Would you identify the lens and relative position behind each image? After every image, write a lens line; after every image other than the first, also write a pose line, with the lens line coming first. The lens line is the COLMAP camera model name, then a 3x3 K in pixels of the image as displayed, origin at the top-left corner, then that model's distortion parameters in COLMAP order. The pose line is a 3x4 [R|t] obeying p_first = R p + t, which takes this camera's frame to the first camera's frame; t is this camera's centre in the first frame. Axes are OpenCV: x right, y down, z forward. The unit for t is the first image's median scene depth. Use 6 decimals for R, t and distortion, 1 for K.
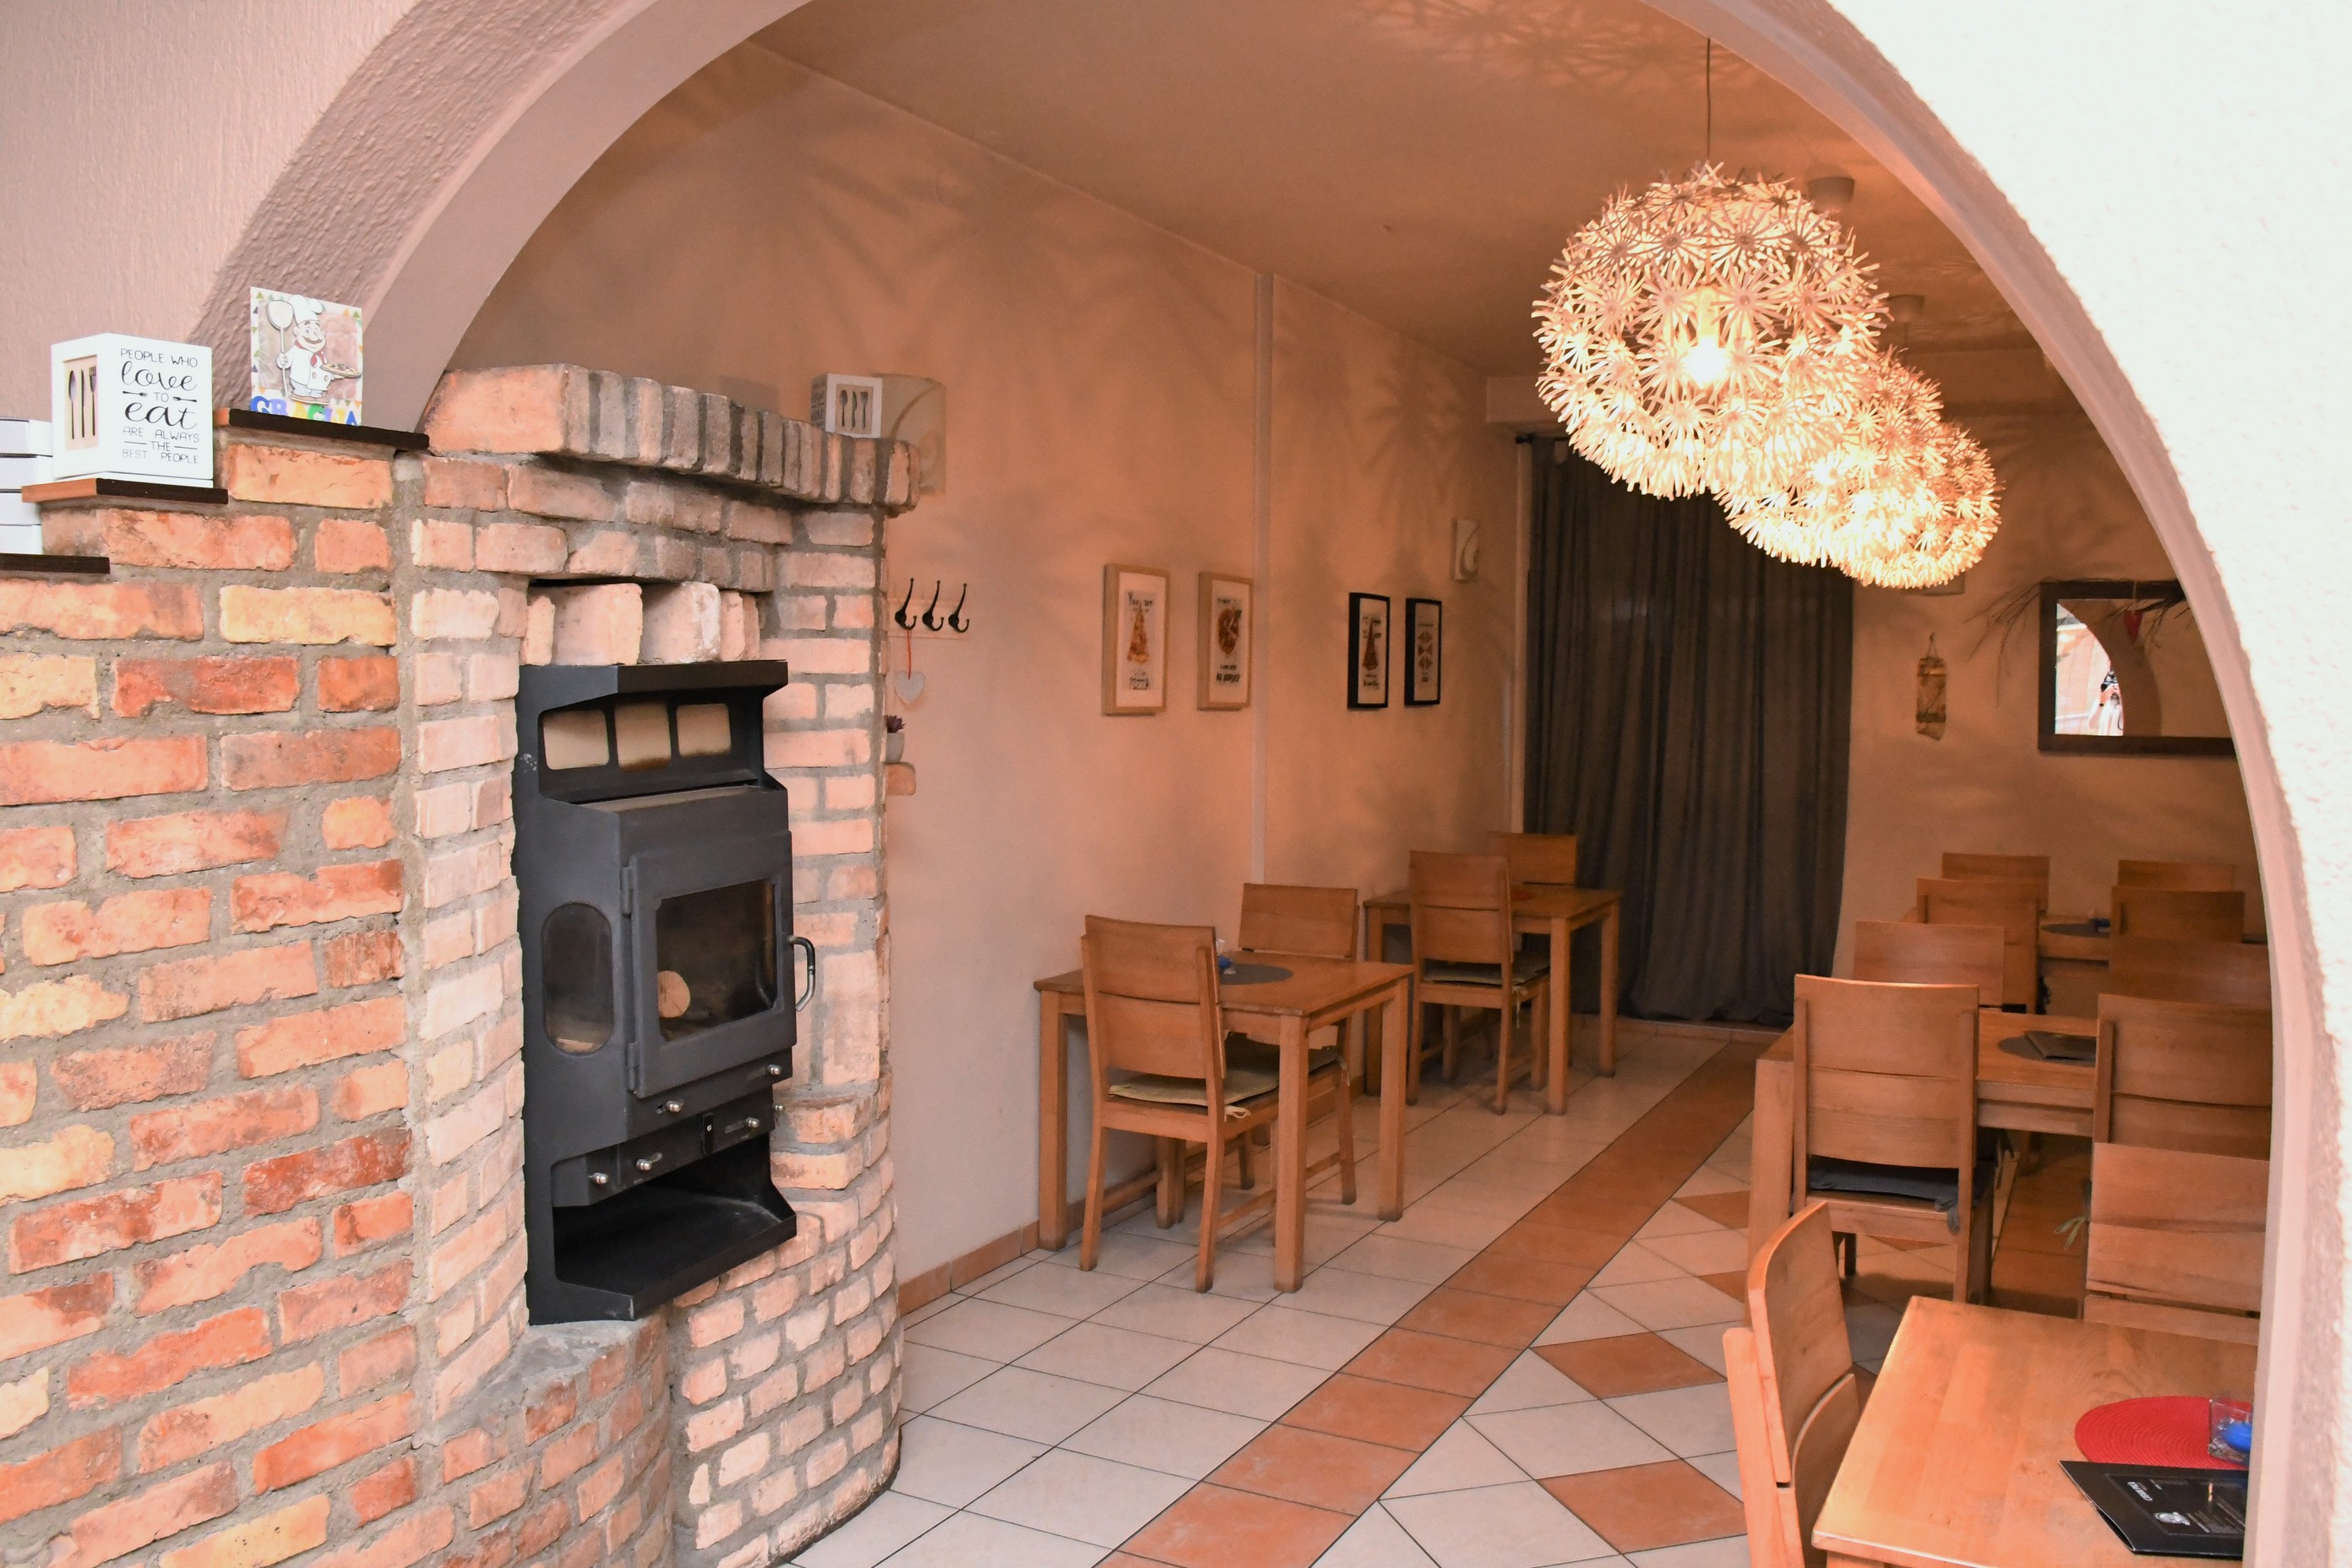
lens RADIAL K [[1861.9, 0, 1176.0], [0, 1861.9, 784.0], [0, 0, 1]] dist [-0.084158, 0.000307]
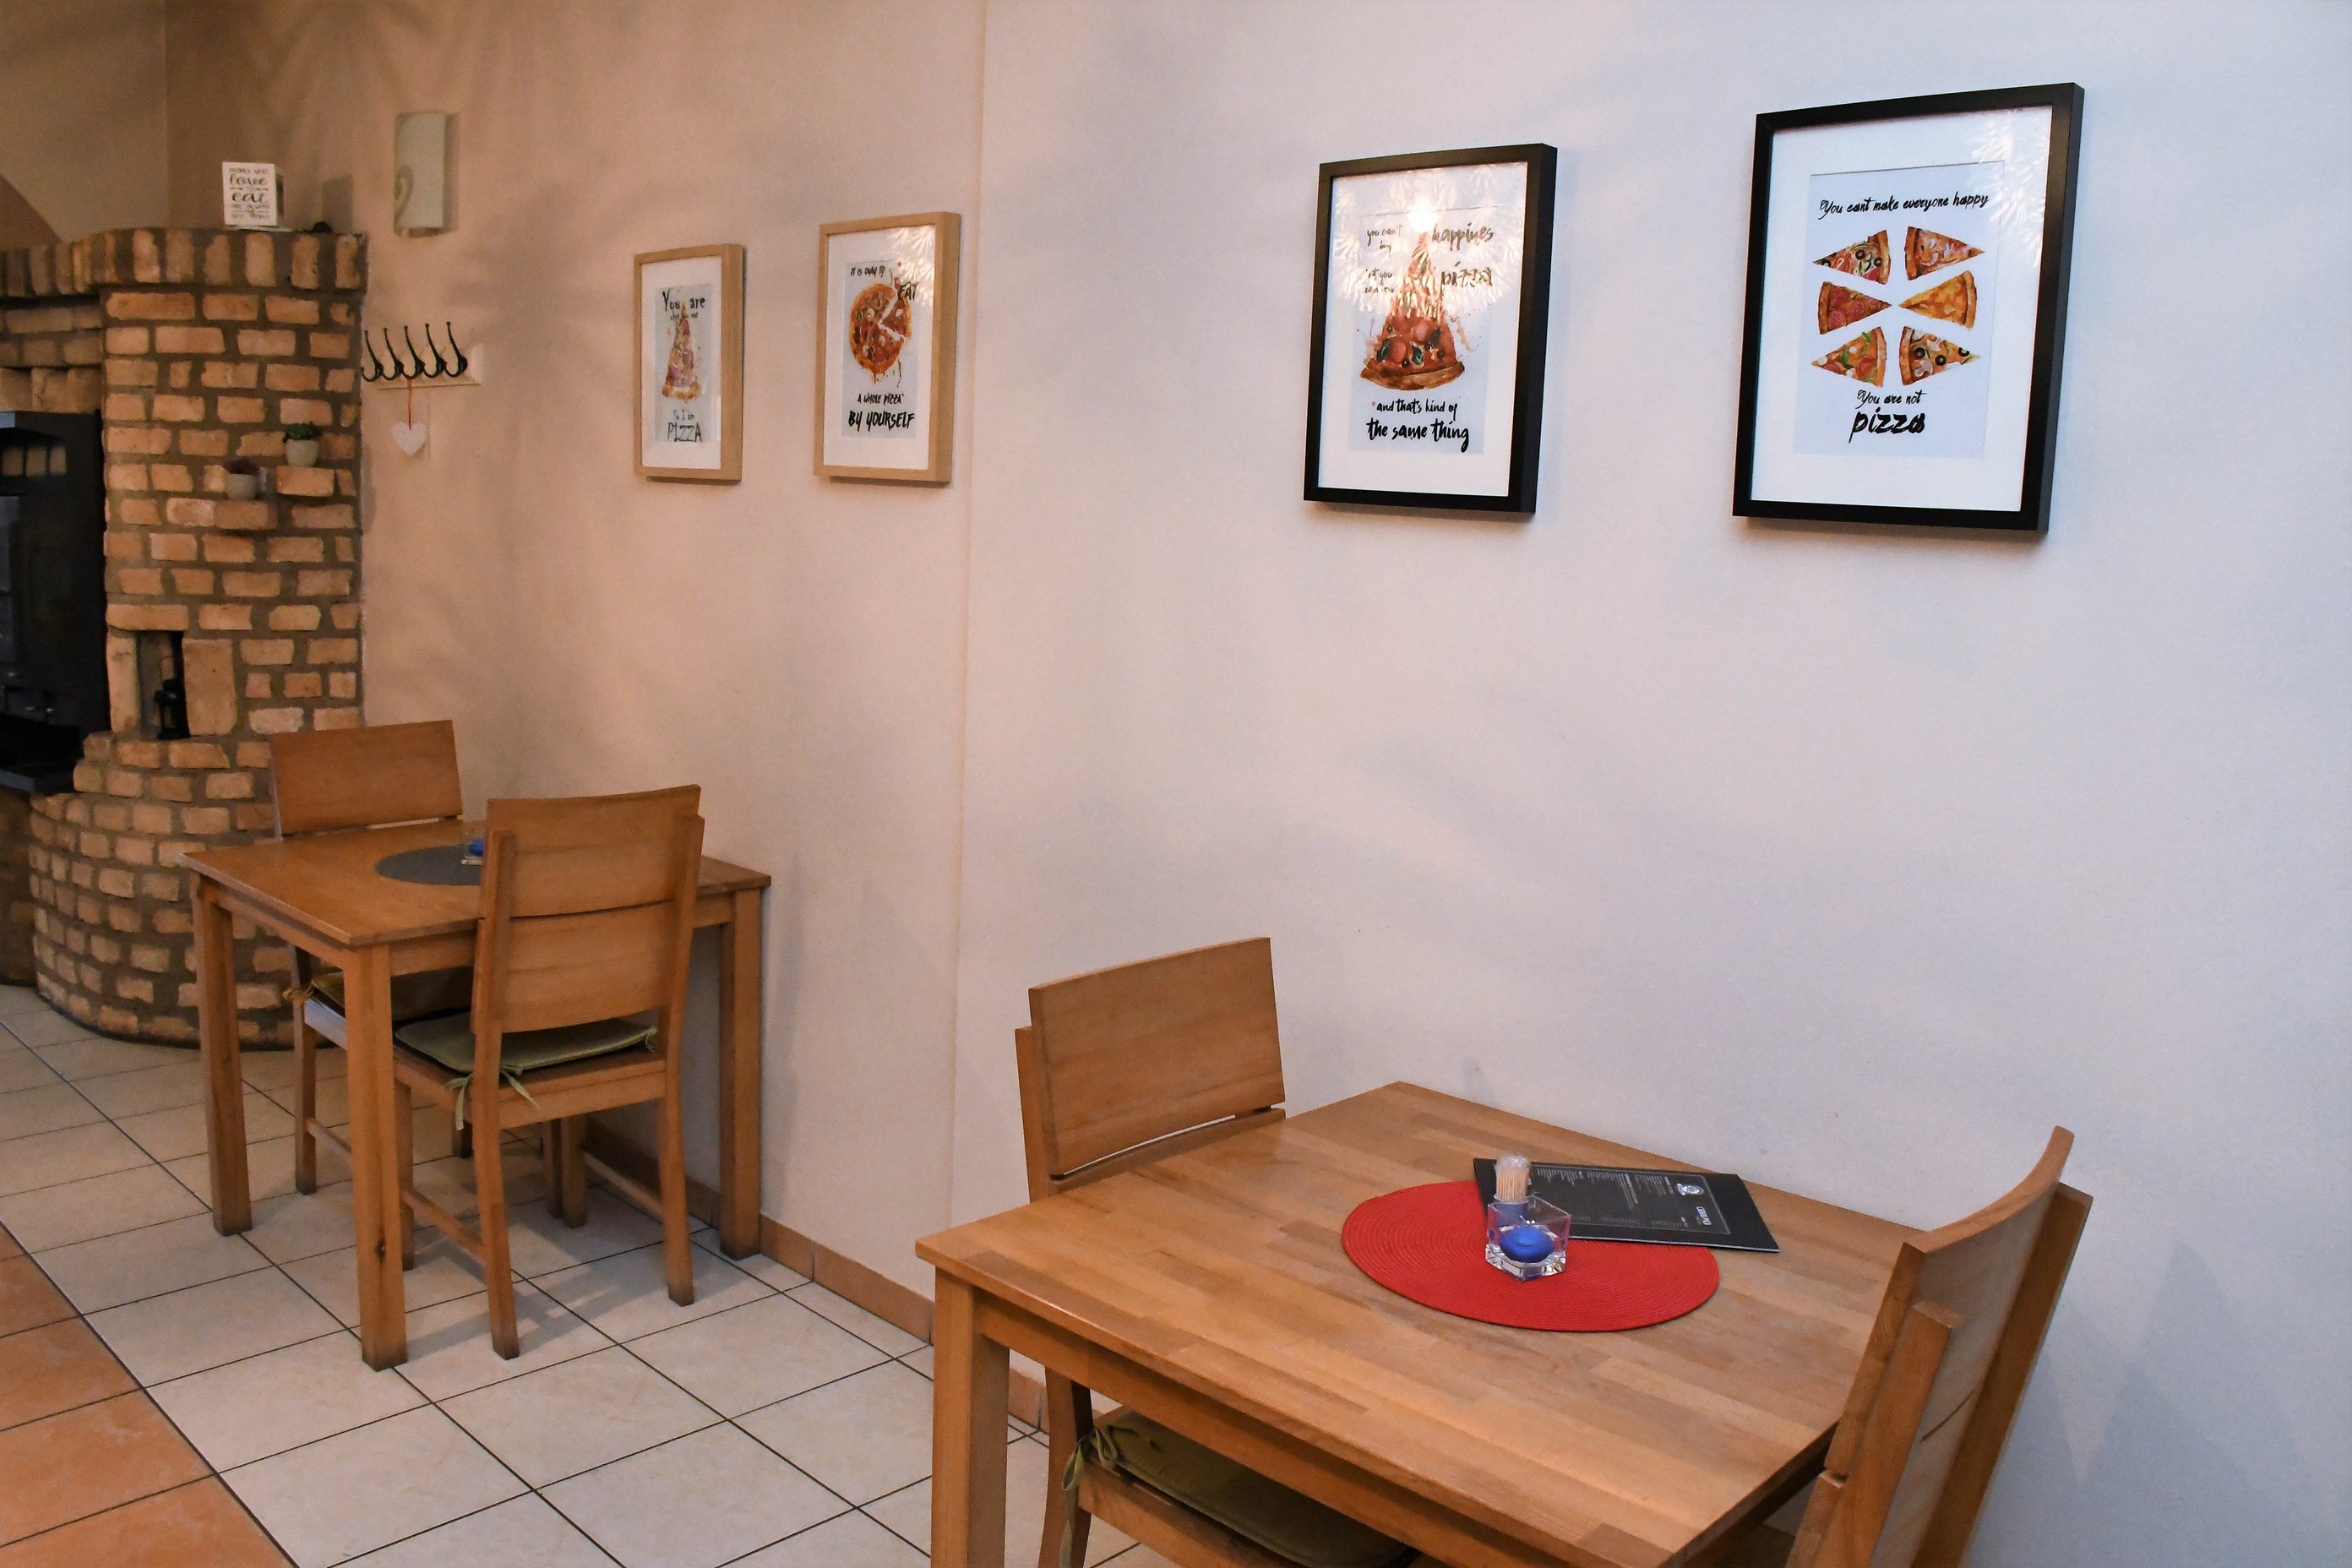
lens RADIAL K [[1861.9, 0, 1176.0], [0, 1861.9, 784.0], [0, 0, 1]] dist [-0.084158, 0.000307]
pose [[-0.263530, 0.126273, -0.956351, 0.557628], [-0.095468, 0.983115, 0.156114, -0.049957], [0.959915, 0.132442, -0.247025, 1.330946]]
